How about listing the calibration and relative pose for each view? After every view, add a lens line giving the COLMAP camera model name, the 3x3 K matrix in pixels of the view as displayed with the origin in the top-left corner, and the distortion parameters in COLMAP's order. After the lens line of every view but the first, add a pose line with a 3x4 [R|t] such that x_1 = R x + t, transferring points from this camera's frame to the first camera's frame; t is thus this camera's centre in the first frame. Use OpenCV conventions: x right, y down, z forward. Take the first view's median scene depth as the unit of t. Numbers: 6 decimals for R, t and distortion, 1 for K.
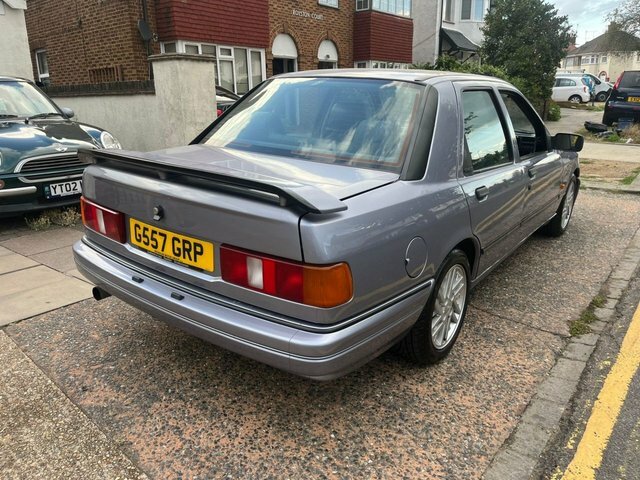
lens RADIAL K [[486.8, 0, 314.0], [0, 486.8, 237.7], [0, 0, 1]] dist [0.010768, -0.006527]
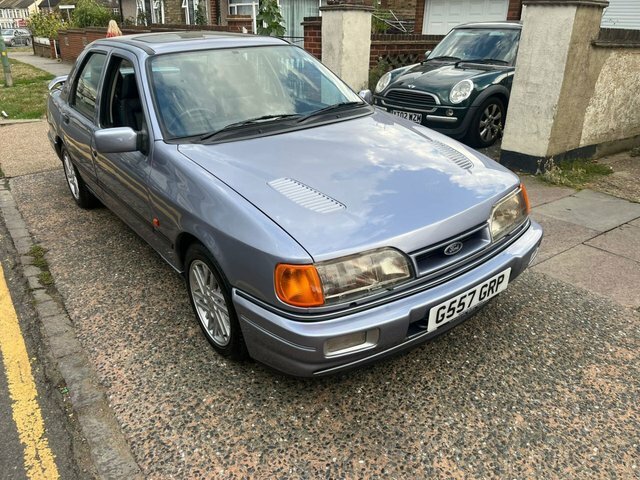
lens RADIAL K [[486.8, 0, 314.0], [0, 486.8, 237.7], [0, 0, 1]] dist [0.010768, -0.006527]
pose [[-0.265460, 0.389817, -0.881801, 1.268418], [-0.275026, 0.845996, 0.456783, -0.537099], [0.924063, 0.363776, -0.117369, 1.574372]]
